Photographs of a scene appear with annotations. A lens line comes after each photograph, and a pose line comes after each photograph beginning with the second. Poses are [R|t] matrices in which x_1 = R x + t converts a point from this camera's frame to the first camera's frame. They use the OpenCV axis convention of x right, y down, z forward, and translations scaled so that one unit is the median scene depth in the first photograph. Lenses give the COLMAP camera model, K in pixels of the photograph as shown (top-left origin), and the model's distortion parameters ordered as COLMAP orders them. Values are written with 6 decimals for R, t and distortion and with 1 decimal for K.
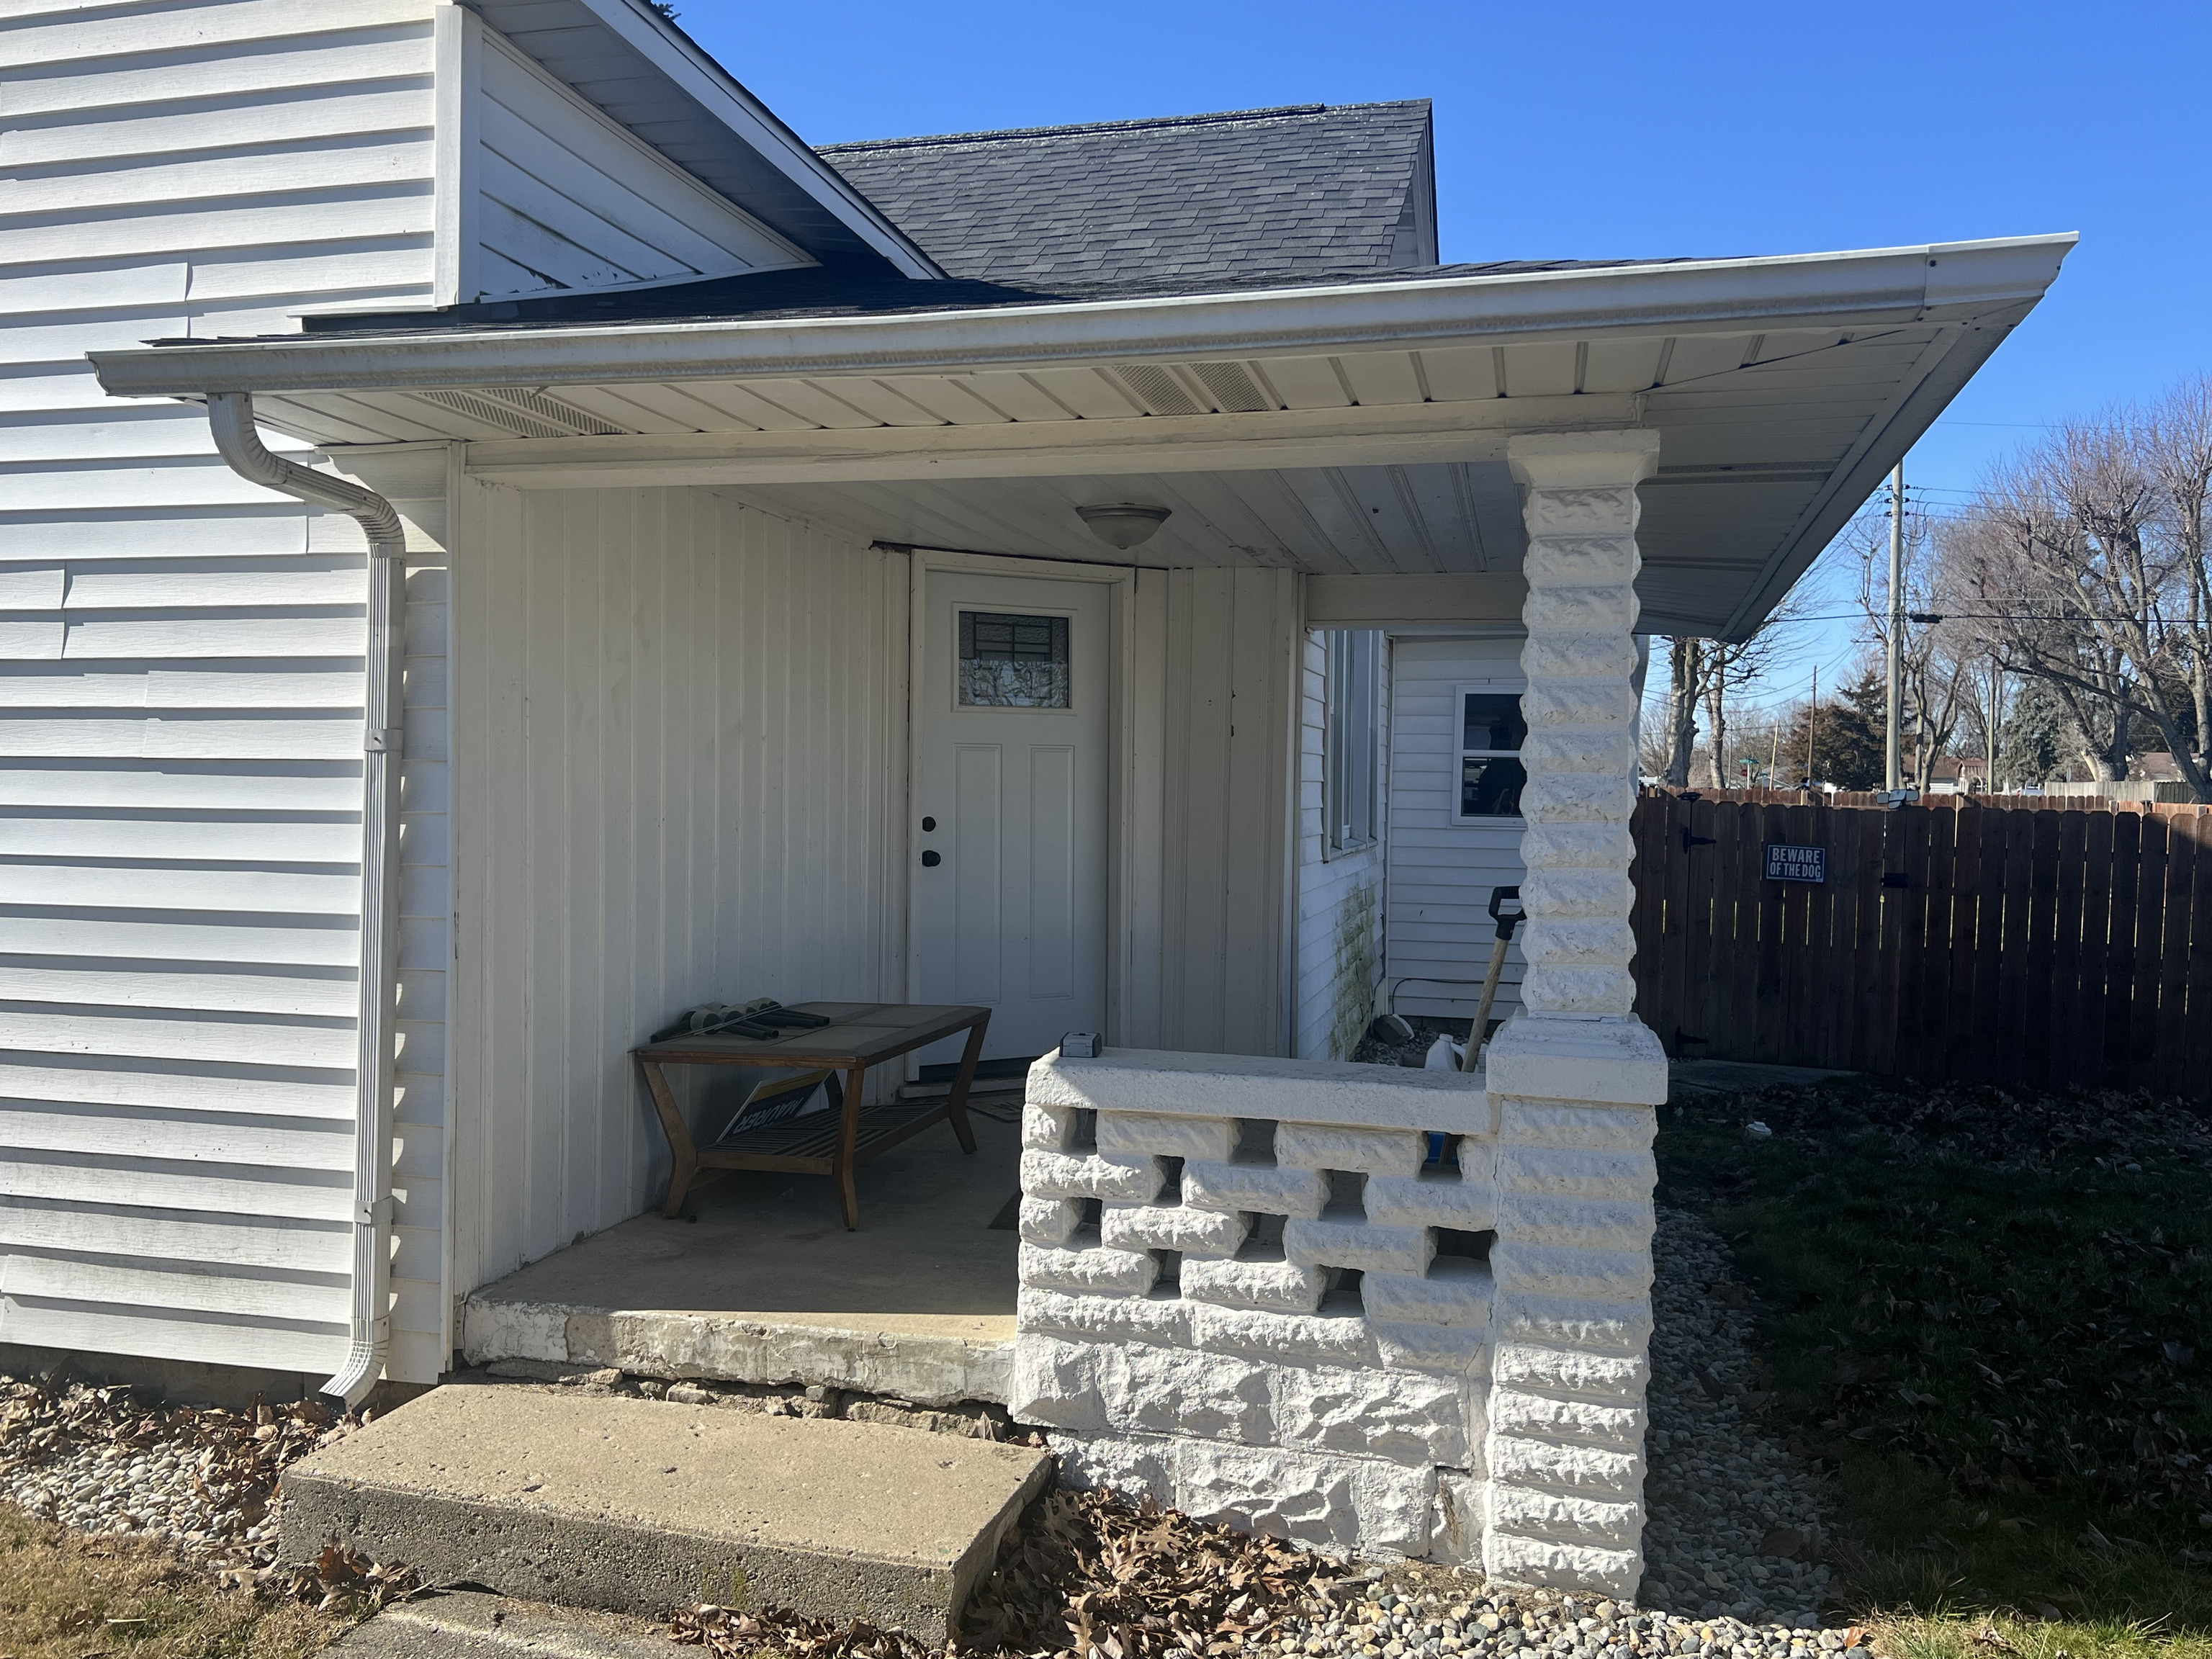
lens RADIAL K [[1806.7, 0, 1104.0], [0, 1806.7, 826.3], [0, 0, 1]] dist [0.006022, 0.001297]
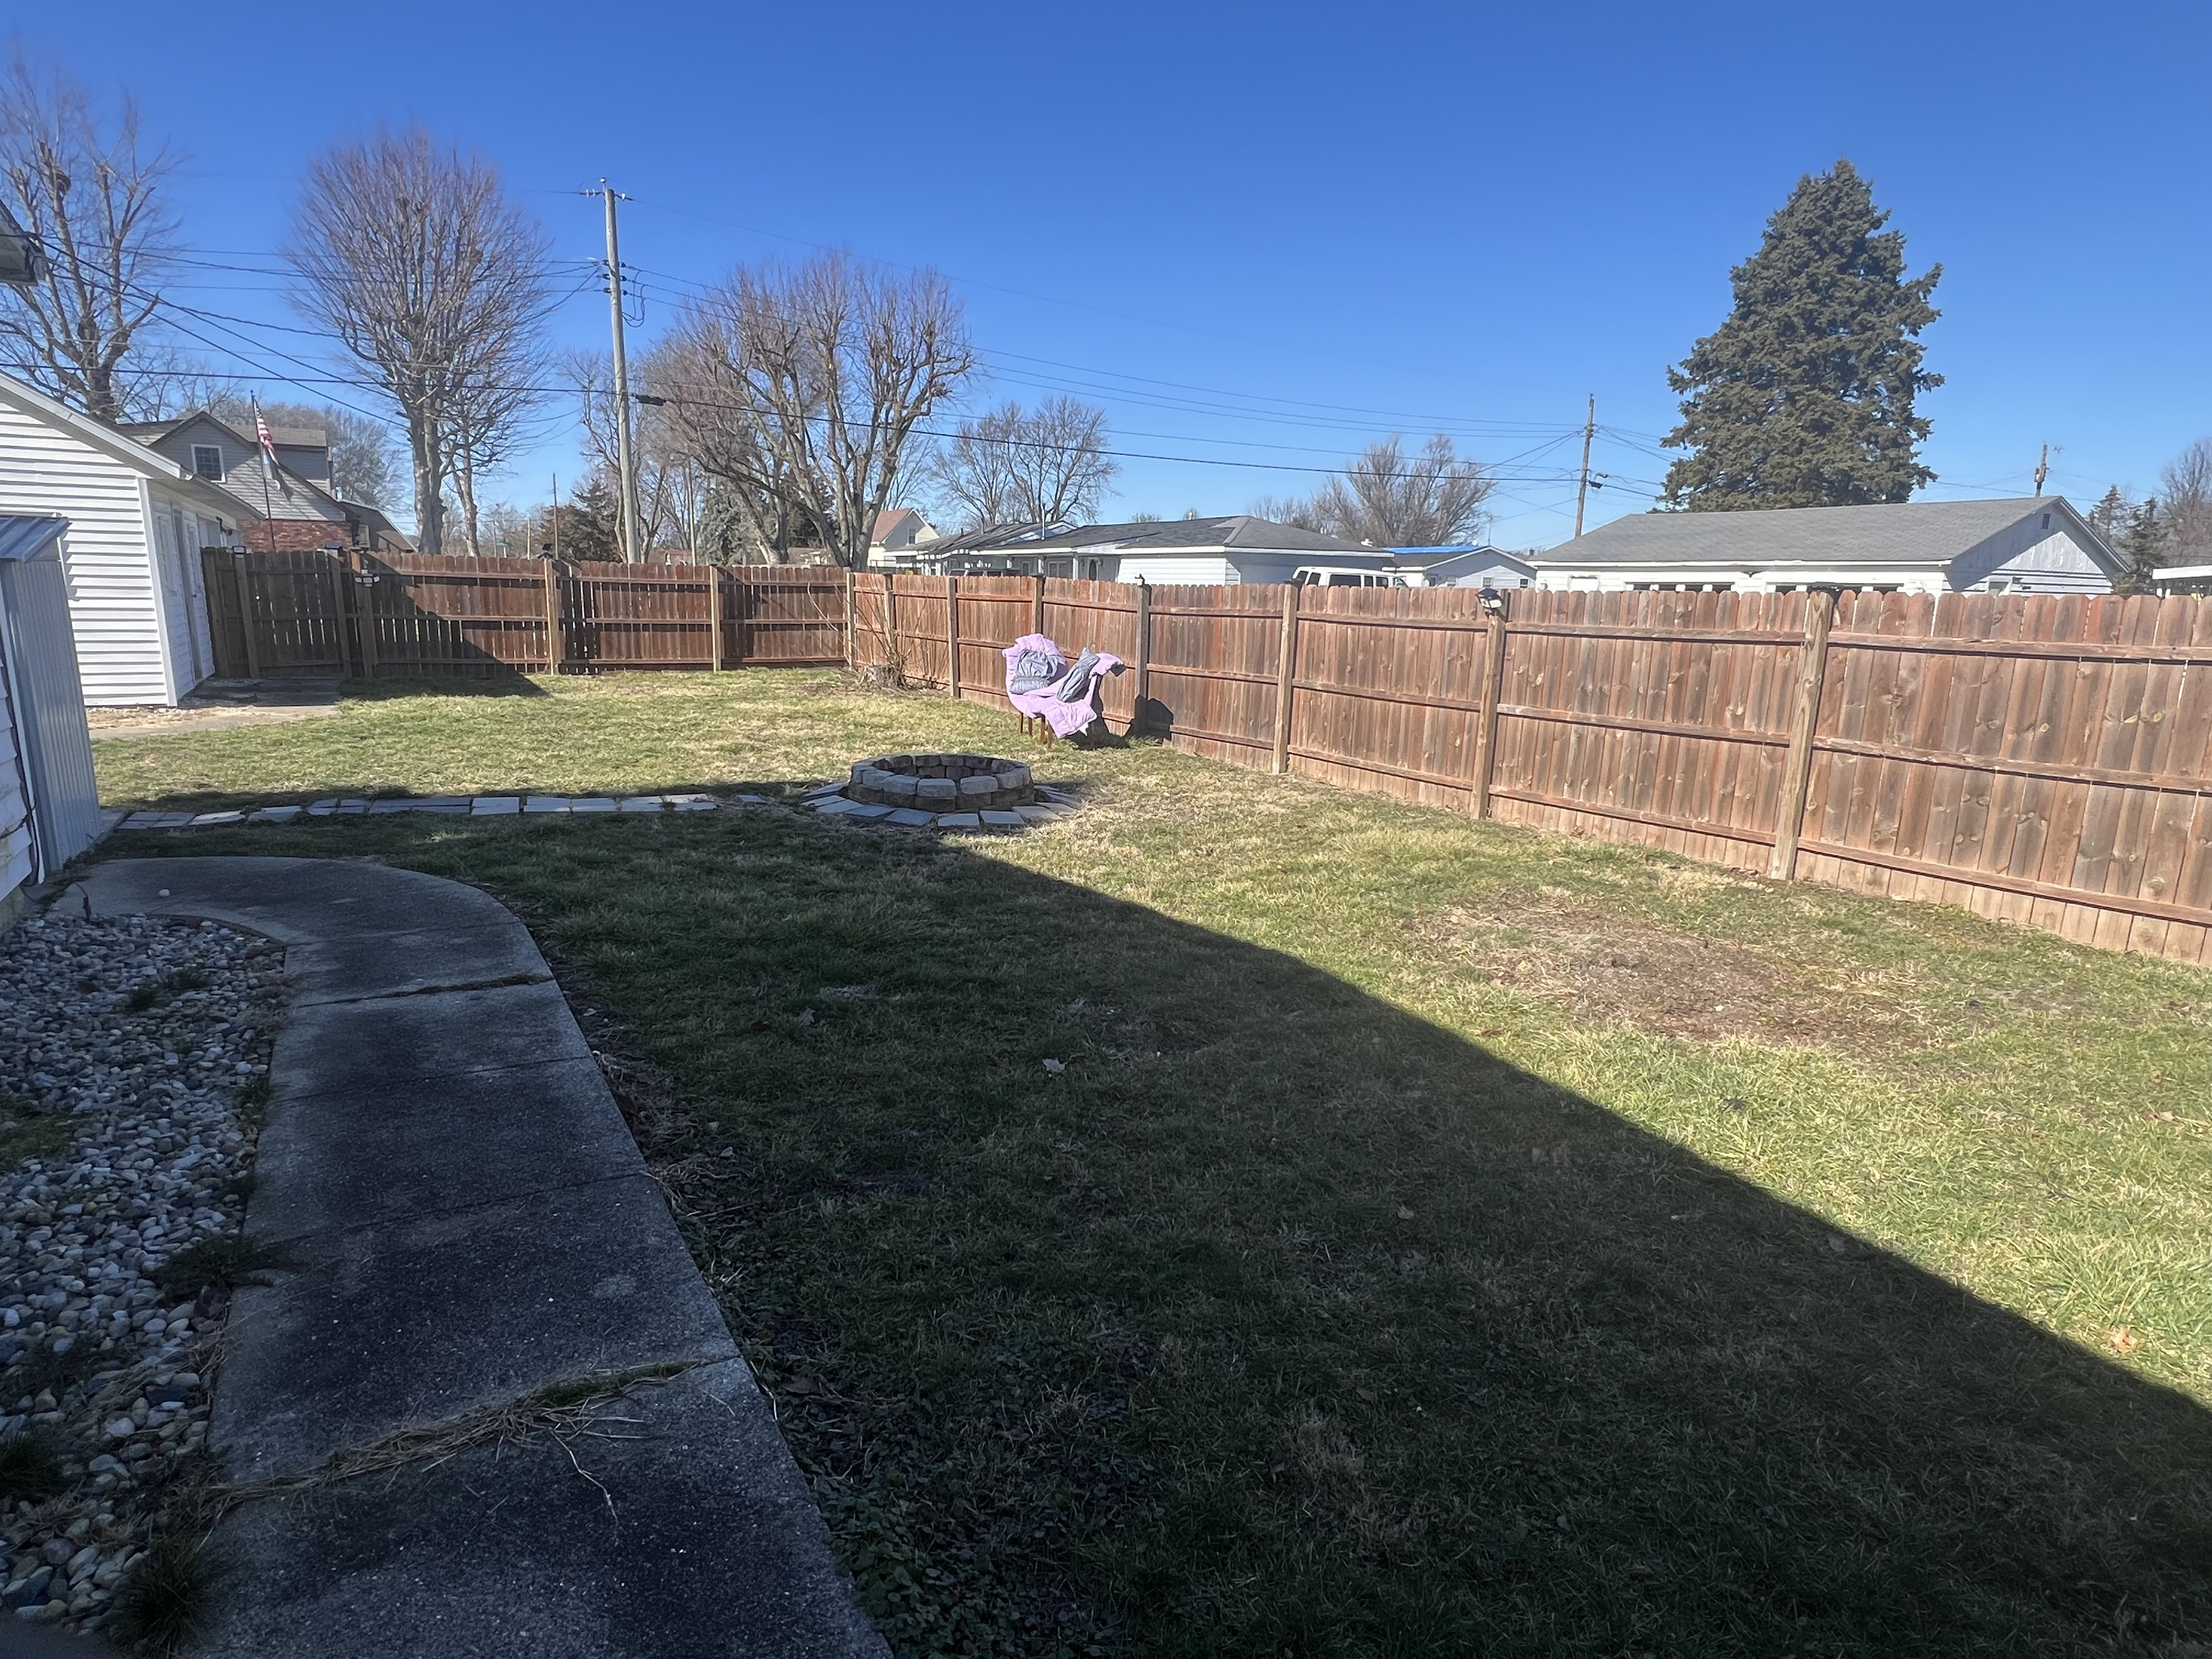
lens RADIAL K [[1179.9, 0, 1109.0], [0, 1179.9, 835.1], [0, 0, 1]] dist [0.003627, 0.000292]
pose [[0.697715, -0.146366, 0.701264, 0.064847], [0.005402, 0.979952, 0.199158, -0.000304], [-0.716355, -0.135168, 0.684518, 0.164546]]
